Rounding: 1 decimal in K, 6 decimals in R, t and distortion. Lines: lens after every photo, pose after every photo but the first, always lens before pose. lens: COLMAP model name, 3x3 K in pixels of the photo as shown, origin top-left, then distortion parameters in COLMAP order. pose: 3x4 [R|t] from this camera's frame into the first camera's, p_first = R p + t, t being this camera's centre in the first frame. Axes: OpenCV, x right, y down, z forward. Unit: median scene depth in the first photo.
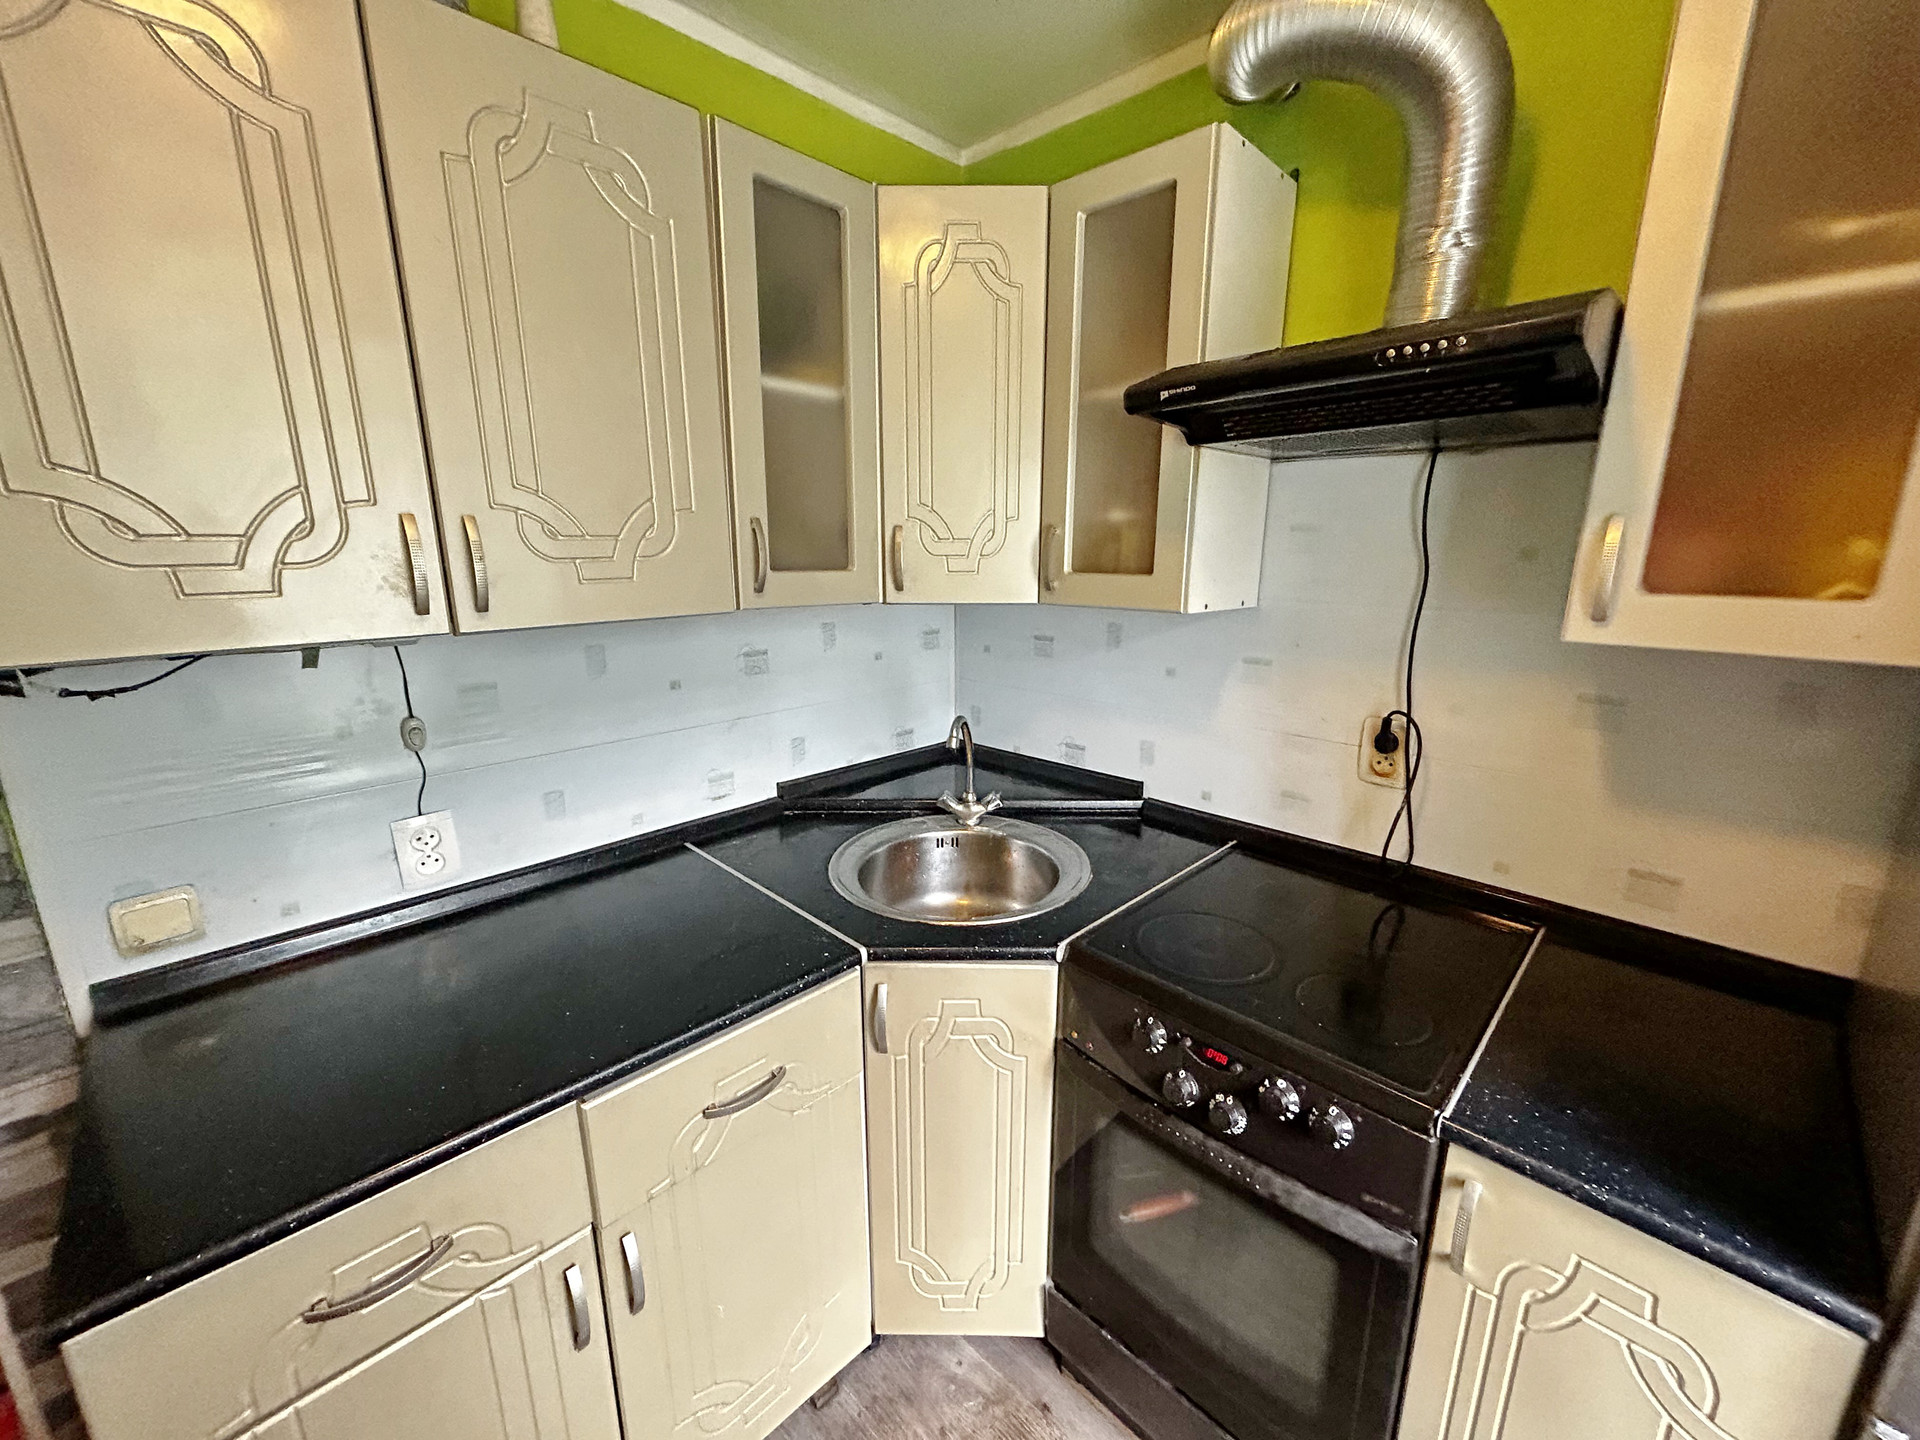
lens RADIAL K [[772.2, 0, 957.3], [0, 772.2, 716.7], [0, 0, 1]] dist [-0.001941, 0.000380]
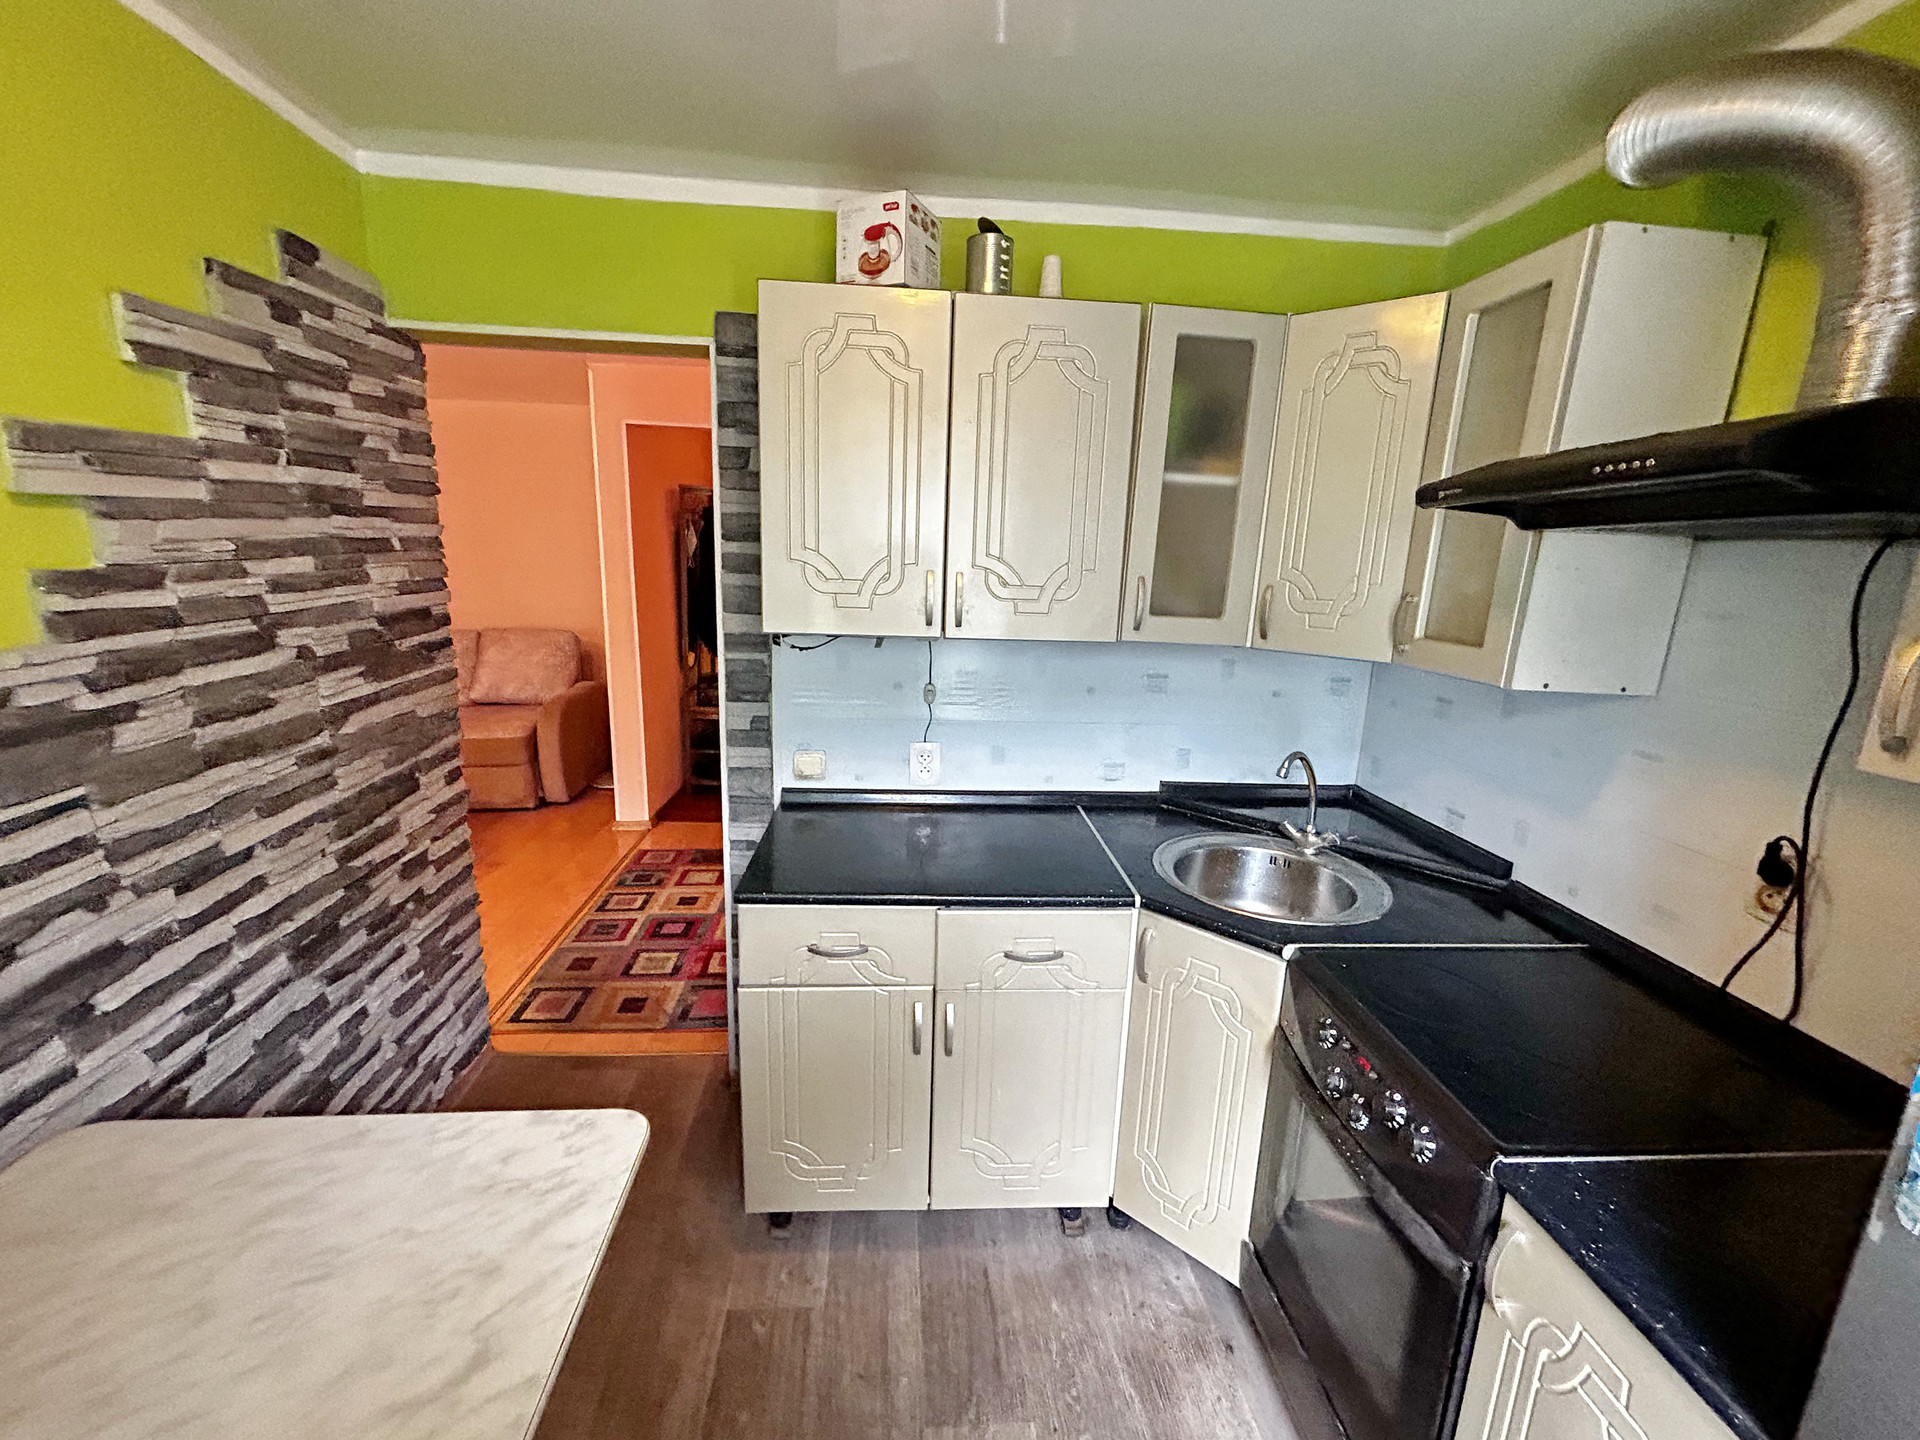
lens RADIAL K [[772.2, 0, 957.3], [0, 772.2, 716.7], [0, 0, 1]] dist [-0.001941, 0.000380]
pose [[0.753680, 0.164381, -0.636354, 0.401147], [-0.184792, 0.982160, 0.034846, 0.001474], [0.630729, 0.091330, 0.770610, -0.246100]]
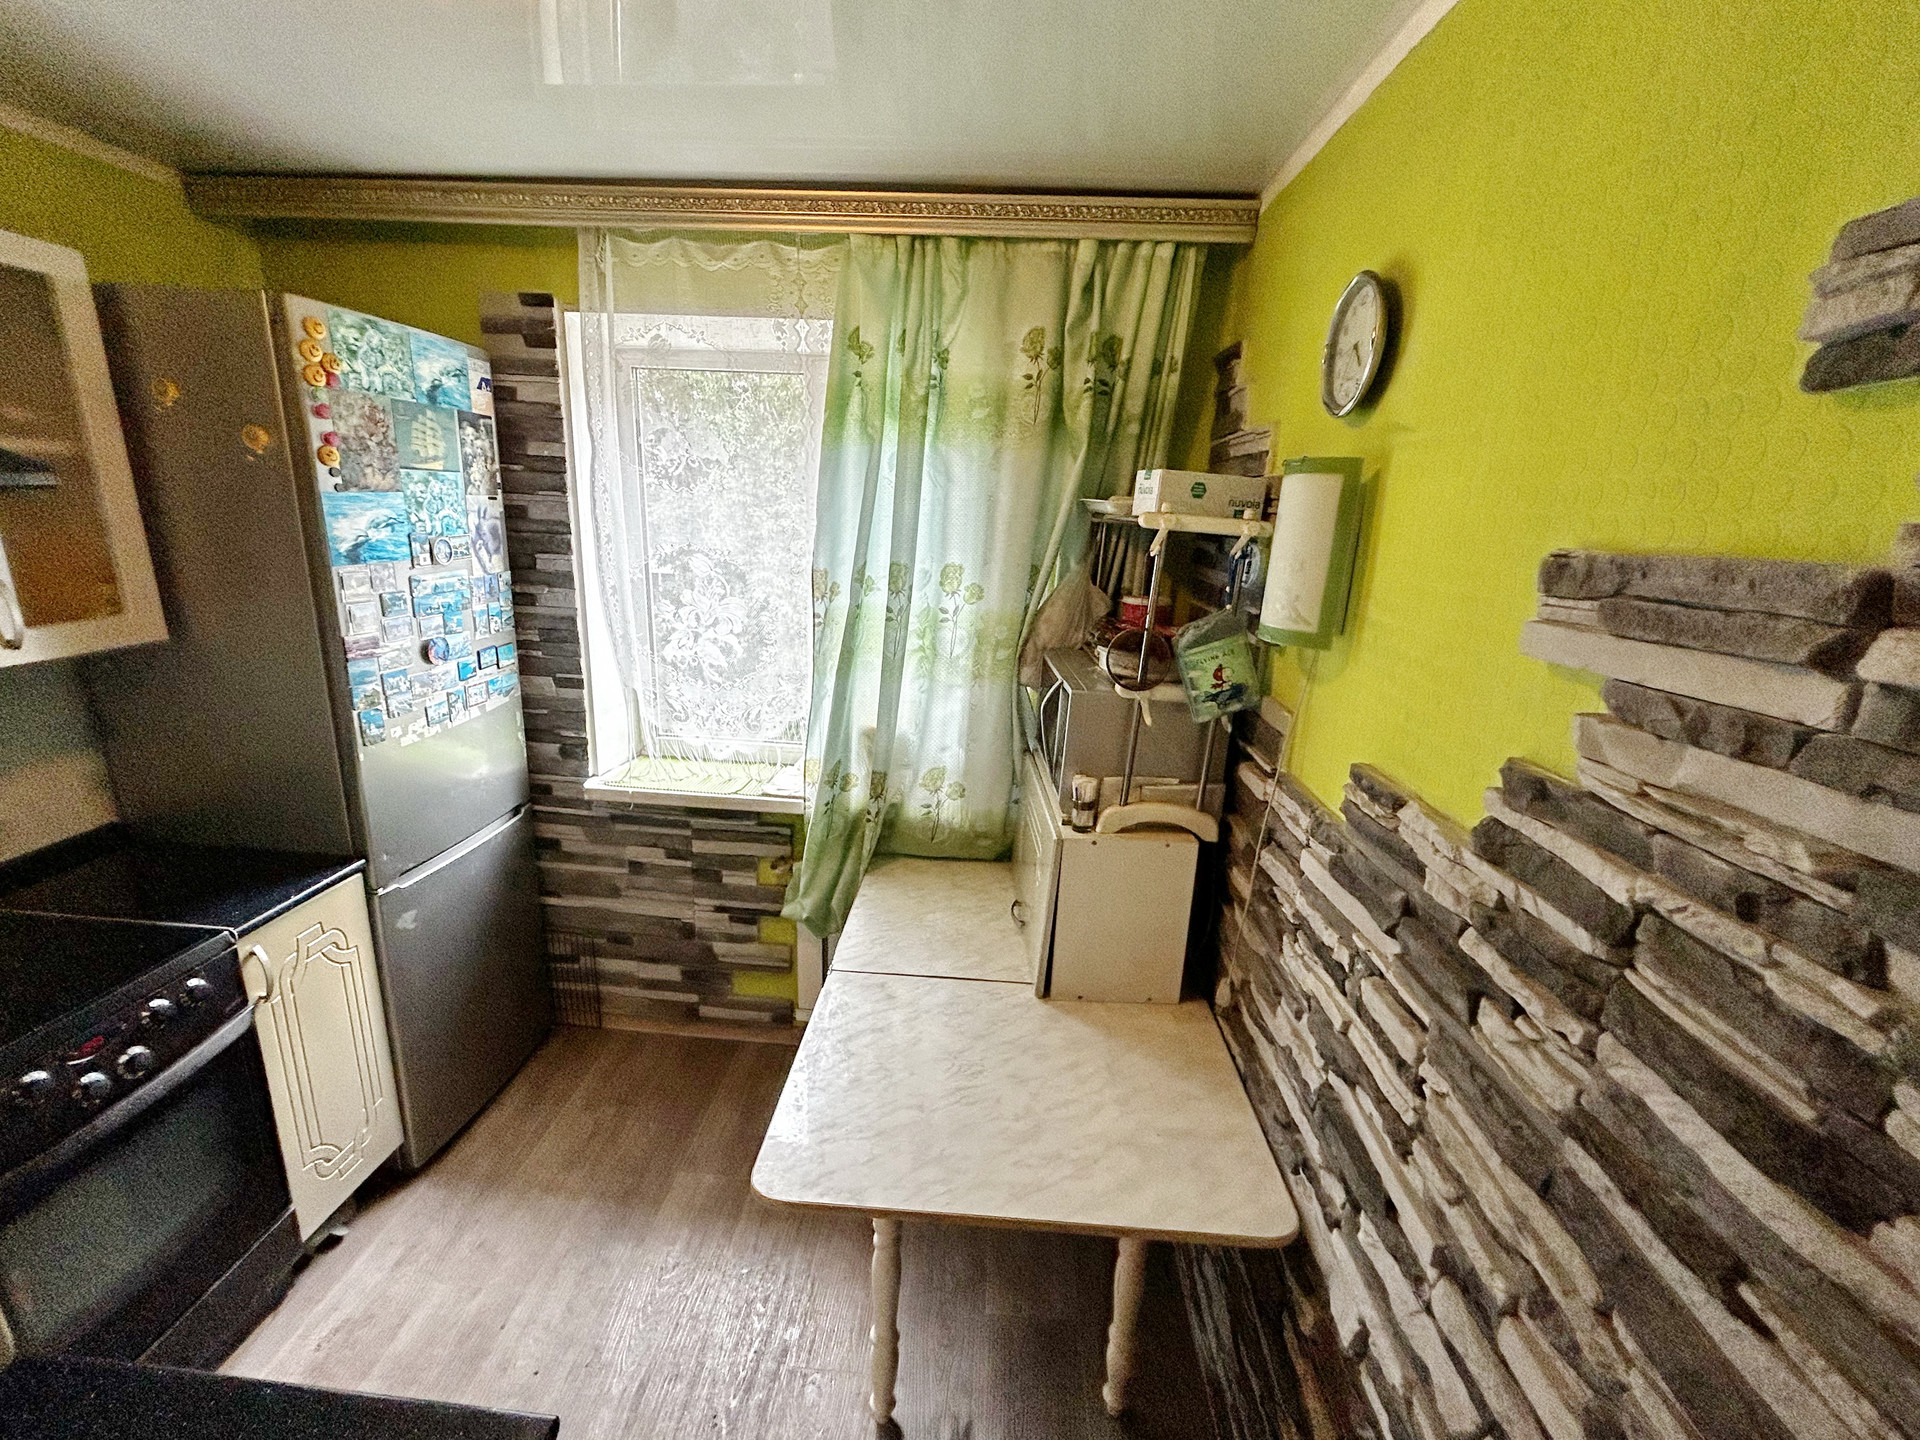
lens RADIAL K [[816.4, 0, 960.0], [0, 816.4, 720.0], [0, 0, 1]] dist [-0.013139, 0.000407]
pose [[-0.653264, -0.228941, 0.721687, -1.042863], [0.131847, 0.904225, 0.406194, -0.272221], [-0.745562, 0.360504, -0.560512, 0.396969]]
